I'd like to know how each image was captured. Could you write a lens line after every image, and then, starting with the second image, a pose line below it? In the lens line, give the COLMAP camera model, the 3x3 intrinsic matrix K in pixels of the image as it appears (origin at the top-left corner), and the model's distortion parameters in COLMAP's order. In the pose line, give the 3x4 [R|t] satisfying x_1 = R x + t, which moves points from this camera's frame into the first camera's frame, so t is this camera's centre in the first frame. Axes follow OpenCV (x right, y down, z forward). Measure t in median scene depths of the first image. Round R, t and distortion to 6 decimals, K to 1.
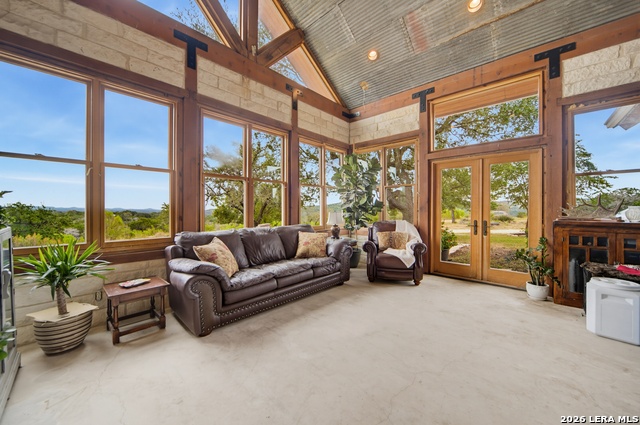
lens RADIAL K [[236.0, 0, 321.2], [0, 236.0, 210.1], [0, 0, 1]] dist [-0.000091, 0.000006]
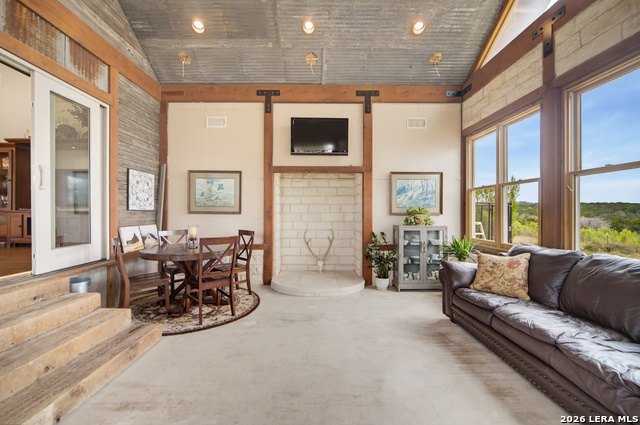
lens RADIAL K [[270.0, 0, 320.4], [0, 270.0, 210.9], [0, 0, 1]] dist [-0.007707, 0.001285]
pose [[-0.719800, -0.000951, -0.694181, 0.909892], [-0.004541, 0.999984, 0.003338, -0.044053], [0.694167, 0.005555, -0.719793, 1.416350]]
